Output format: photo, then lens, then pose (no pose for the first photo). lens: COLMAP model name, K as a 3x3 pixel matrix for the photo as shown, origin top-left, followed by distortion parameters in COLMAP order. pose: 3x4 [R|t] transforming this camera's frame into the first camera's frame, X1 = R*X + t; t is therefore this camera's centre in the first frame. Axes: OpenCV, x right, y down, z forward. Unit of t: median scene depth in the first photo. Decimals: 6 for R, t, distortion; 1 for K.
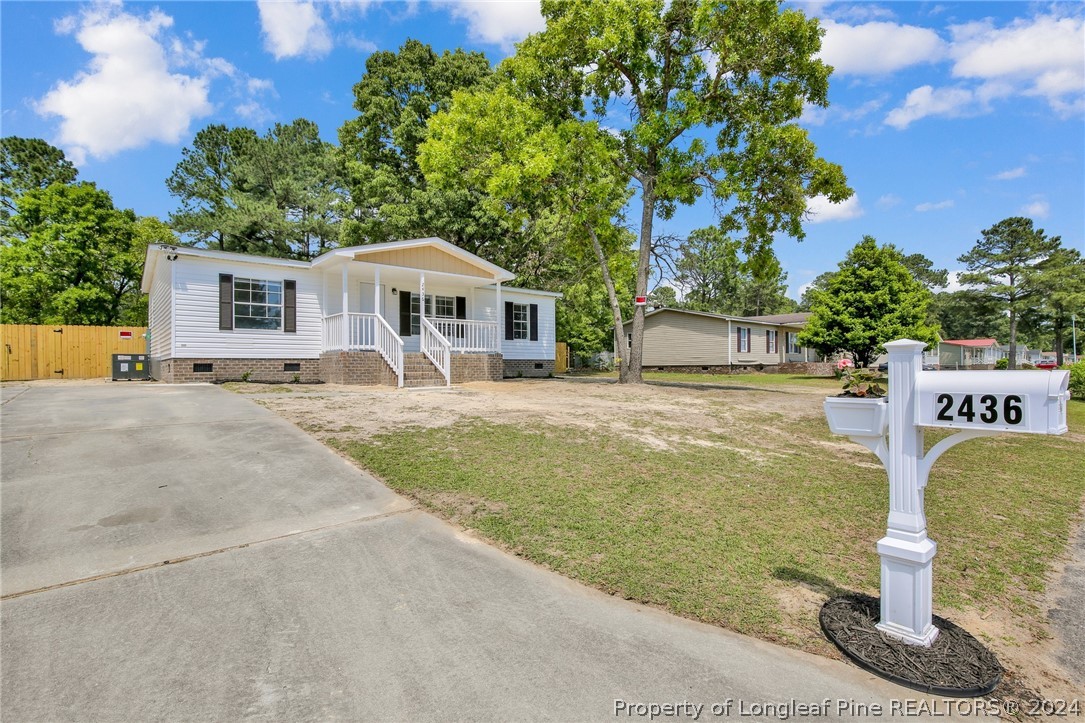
lens RADIAL K [[500.6, 0, 542.5], [0, 500.6, 361.5], [0, 0, 1]] dist [0.000487, -0.000131]
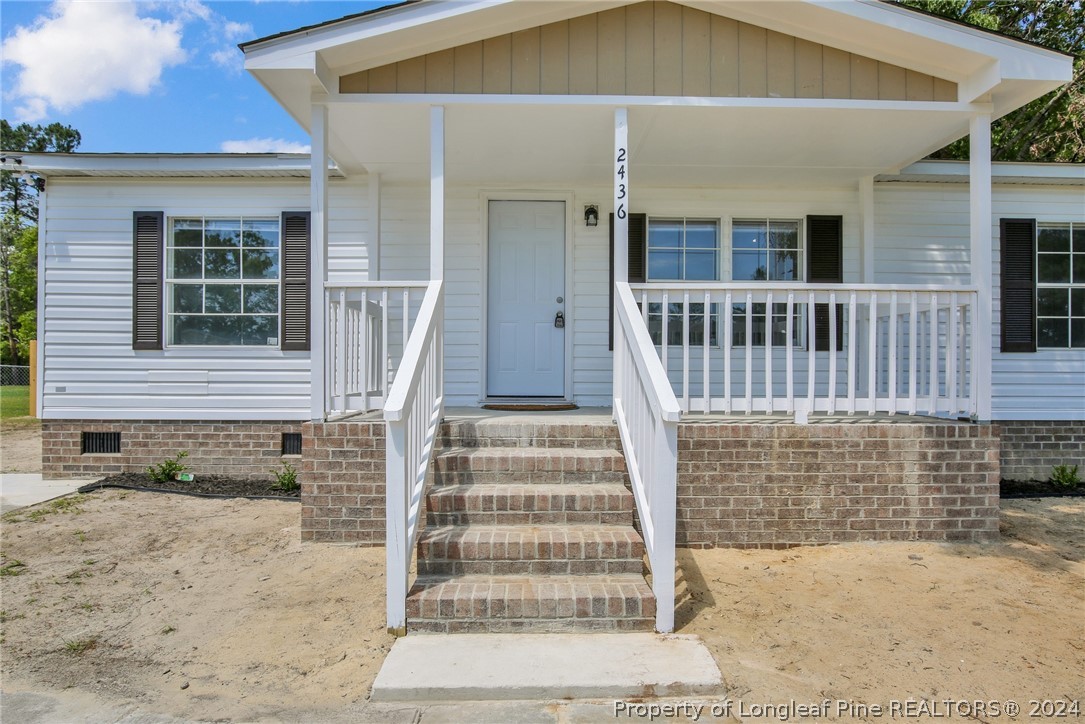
lens RADIAL K [[590.5, 0, 542.5], [0, 590.5, 362.0], [0, 0, 1]] dist [-0.021694, -0.000074]
pose [[0.755778, 0.003994, -0.654816, -0.066135], [-0.004080, 0.999991, 0.001392, -0.044793], [0.654816, 0.001620, 0.755787, 0.690168]]
